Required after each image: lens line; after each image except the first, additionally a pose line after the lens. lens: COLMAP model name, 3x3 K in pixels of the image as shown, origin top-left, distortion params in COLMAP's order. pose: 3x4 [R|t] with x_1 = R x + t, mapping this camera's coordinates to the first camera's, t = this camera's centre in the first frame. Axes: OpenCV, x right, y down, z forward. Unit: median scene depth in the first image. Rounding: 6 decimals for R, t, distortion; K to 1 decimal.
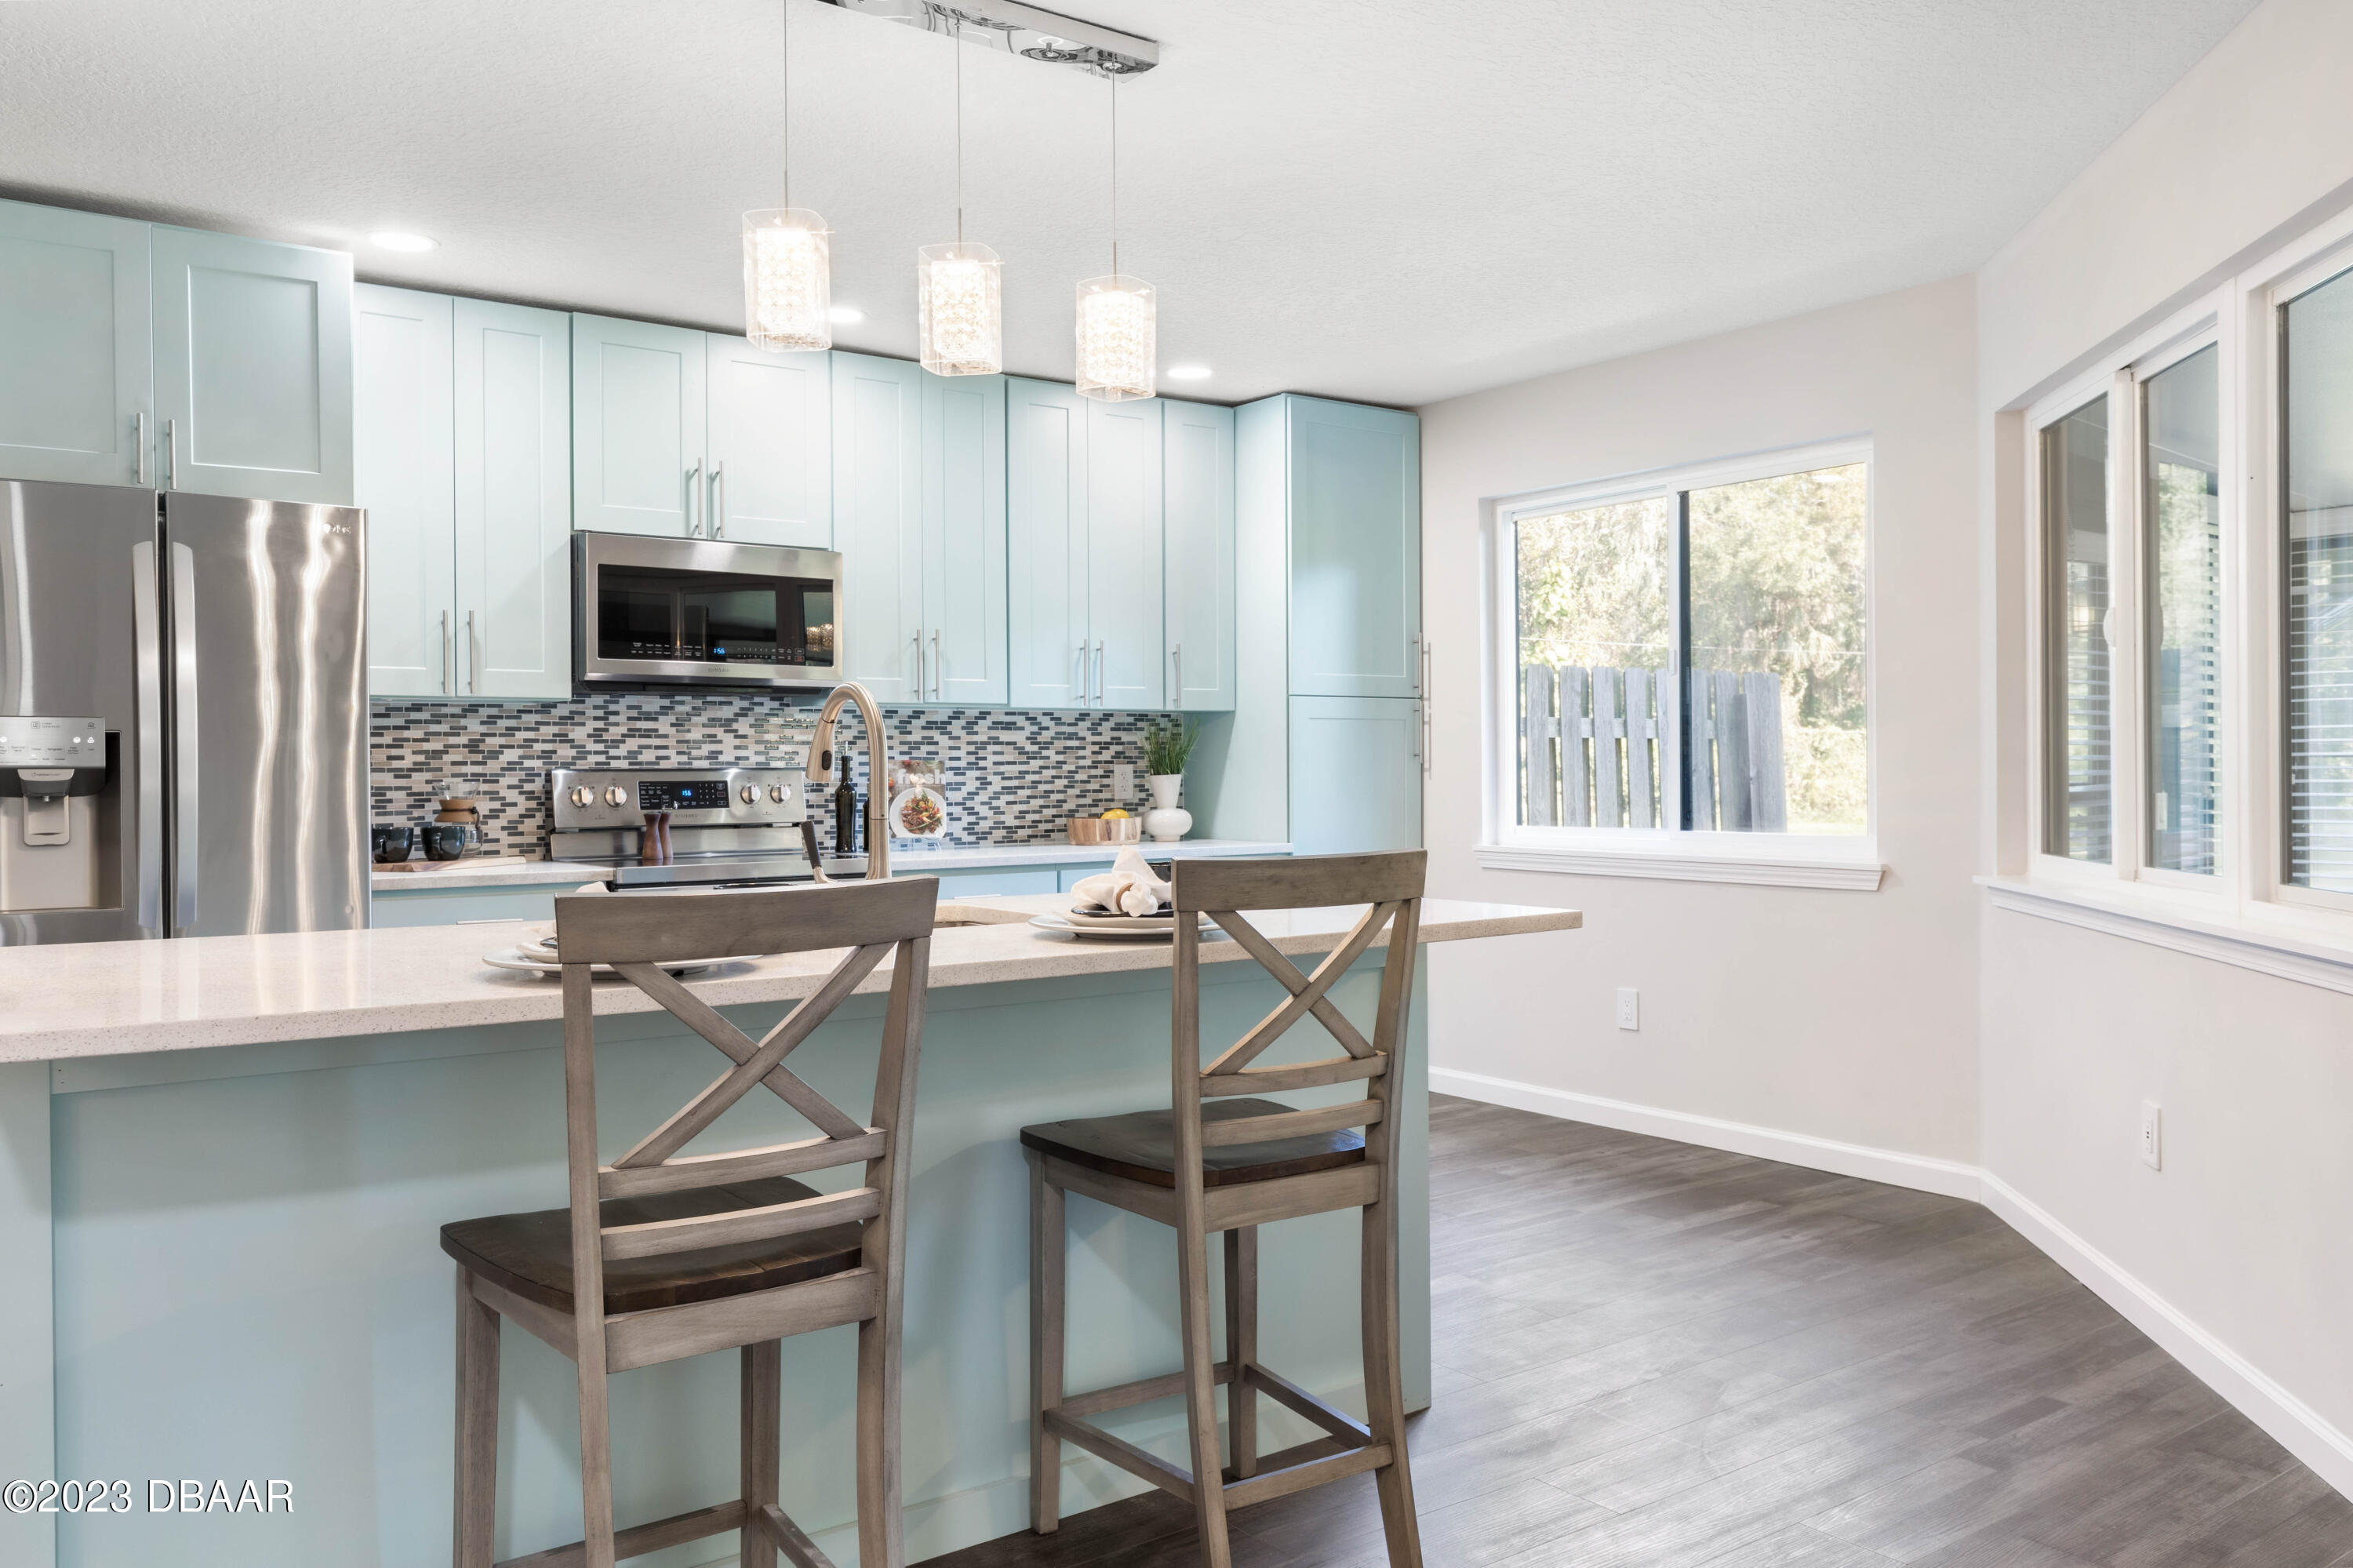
lens RADIAL K [[1791.4, 0, 1226.8], [0, 1791.4, 792.6], [0, 0, 1]] dist [0.010934, 0.000512]
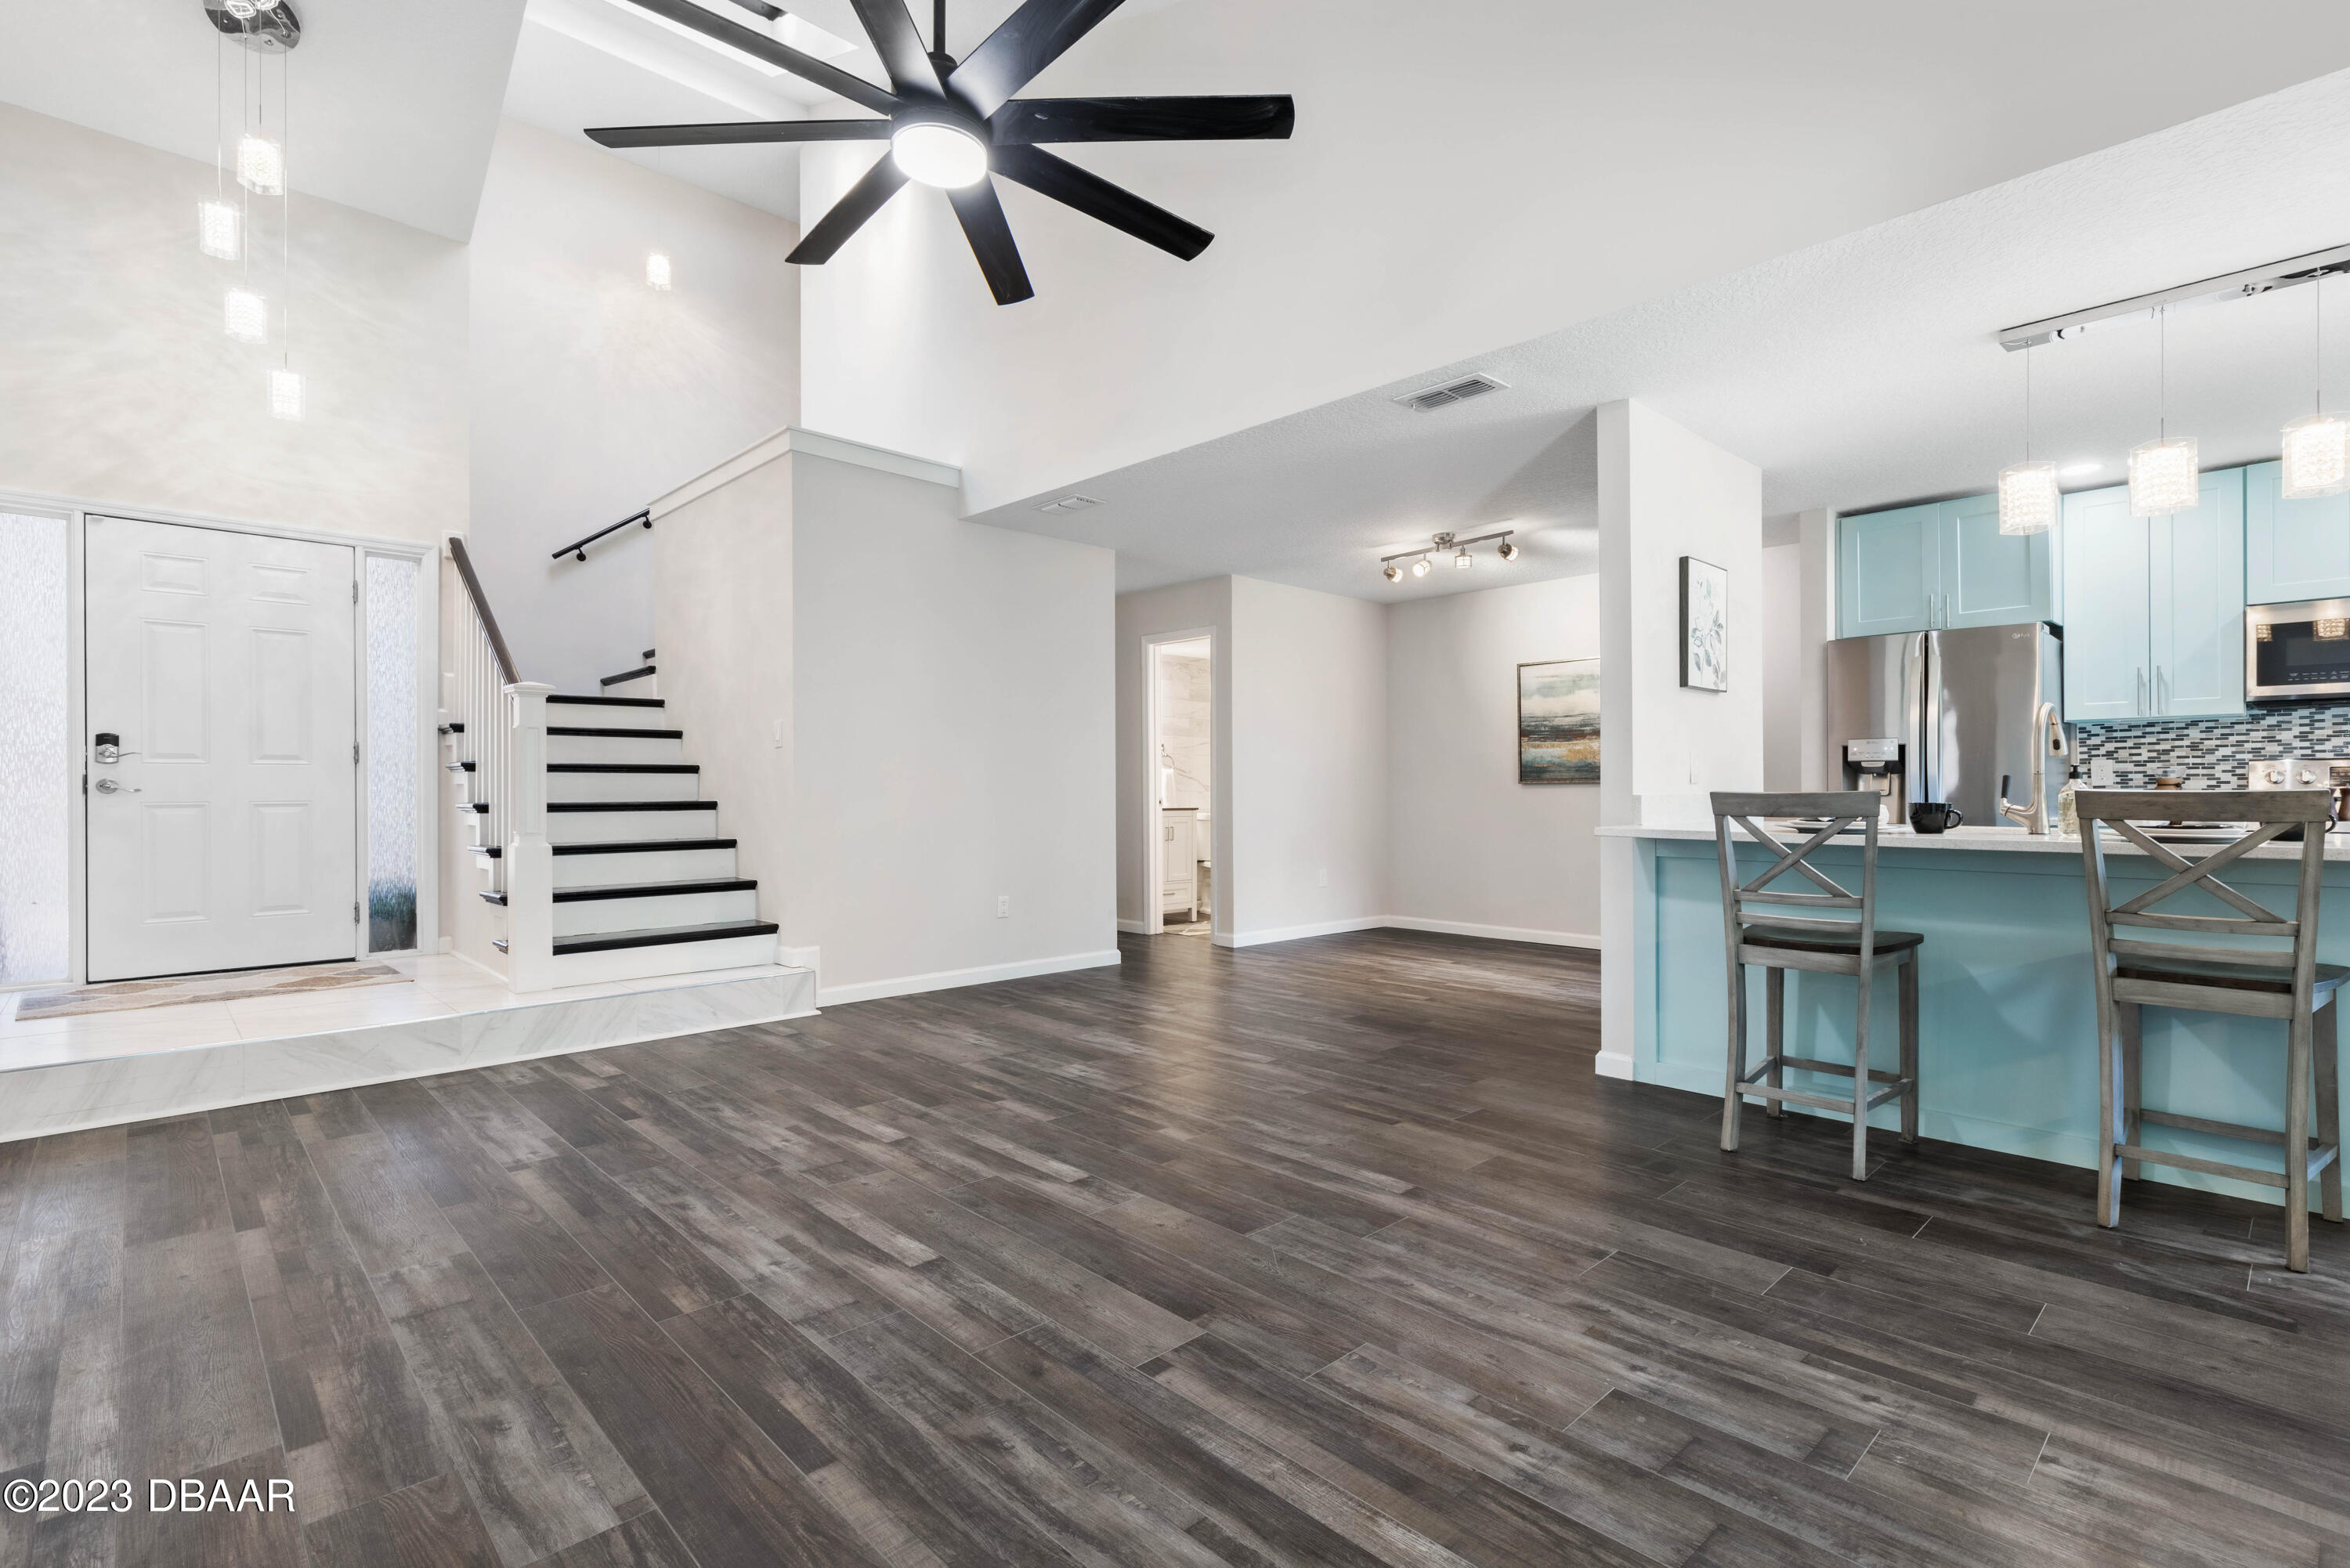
lens RADIAL K [[1079.0, 0, 1186.1], [0, 1079.0, 788.5], [0, 0, 1]] dist [0.012525, -0.003374]
pose [[0.115777, 0.006019, -0.993257, 0.383737], [-0.012885, 0.999907, 0.004557, 0.016616], [0.993192, 0.012271, 0.115844, -0.018277]]
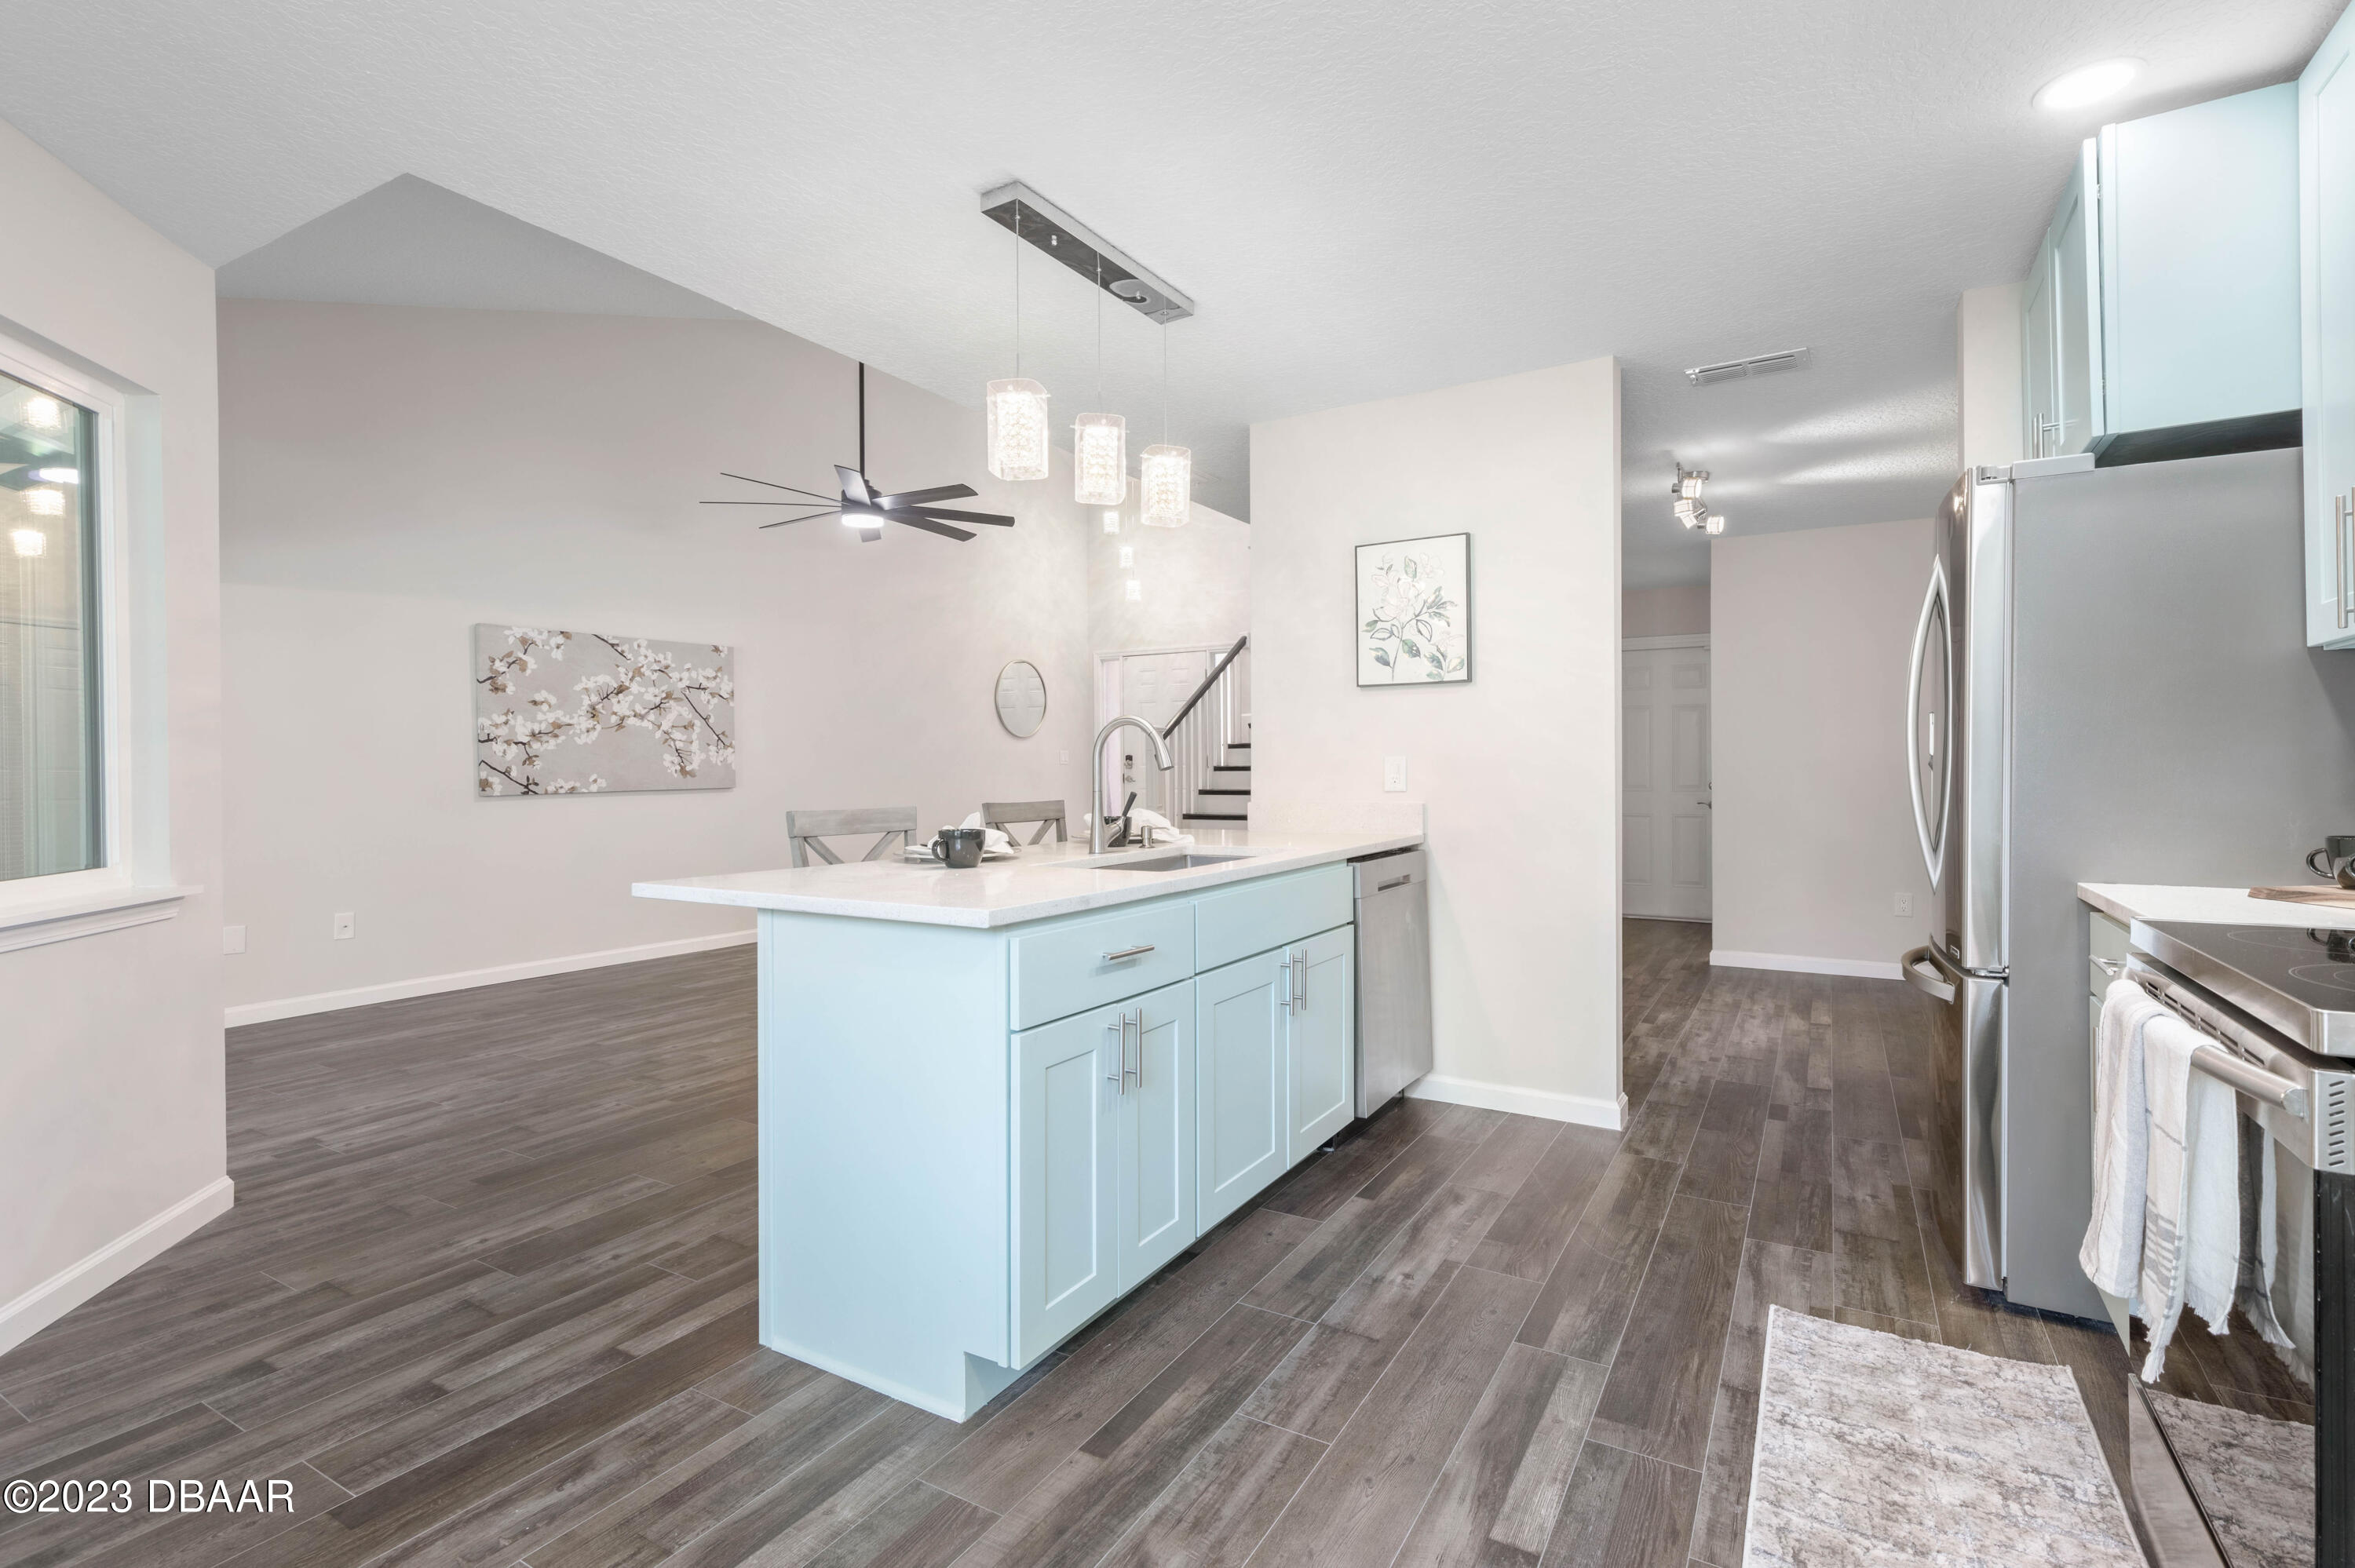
lens RADIAL K [[1081.3, 0, 1214.8], [0, 1081.3, 770.8], [0, 0, 1]] dist [0.012525, -0.003374]
pose [[-0.919139, 0.011989, -0.393750, 0.061745], [0.006476, 0.999862, 0.015326, -0.010761], [0.393880, 0.011537, -0.919090, 0.939104]]
